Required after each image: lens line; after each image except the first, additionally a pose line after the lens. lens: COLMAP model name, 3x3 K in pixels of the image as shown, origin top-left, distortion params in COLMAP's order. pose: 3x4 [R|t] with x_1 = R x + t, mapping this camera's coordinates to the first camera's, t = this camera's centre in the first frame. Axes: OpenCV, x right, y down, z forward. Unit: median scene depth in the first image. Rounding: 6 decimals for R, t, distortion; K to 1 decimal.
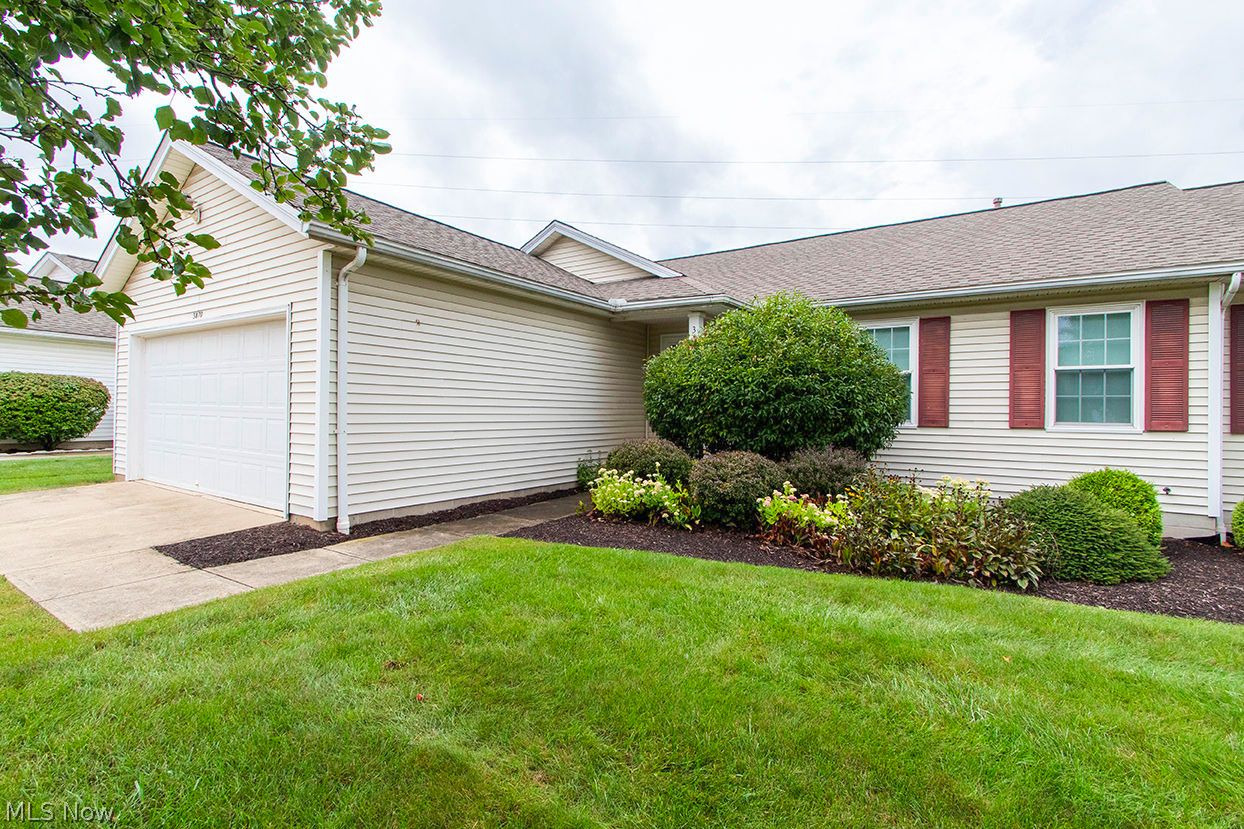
lens RADIAL K [[582.4, 0, 624.9], [0, 582.4, 410.6], [0, 0, 1]] dist [0.004571, -0.000215]
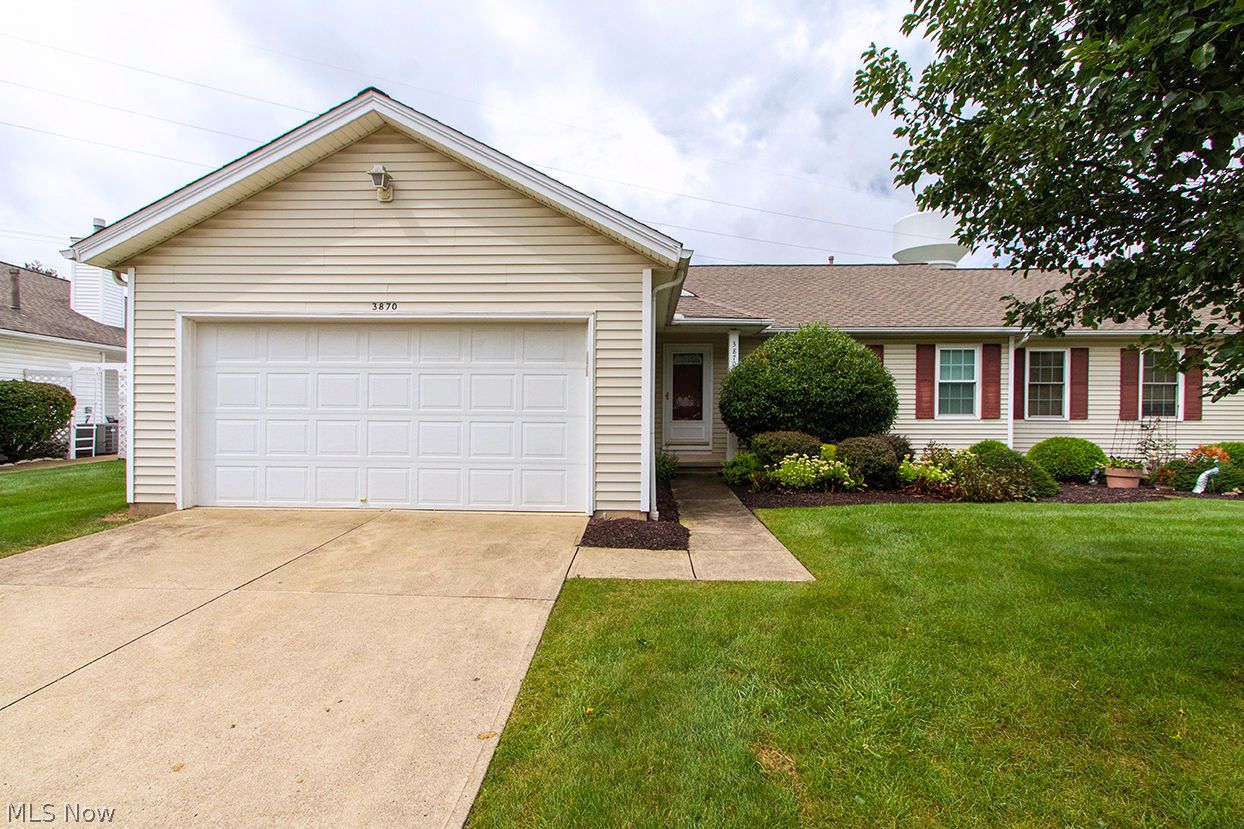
lens RADIAL K [[582.4, 0, 622.1], [0, 582.4, 415.2], [0, 0, 1]] dist [0.004571, -0.000215]
pose [[0.865460, -0.011992, 0.500834, -0.890783], [0.001821, 0.999782, 0.020793, -0.013331], [-0.500975, -0.017084, 0.865293, 0.026569]]
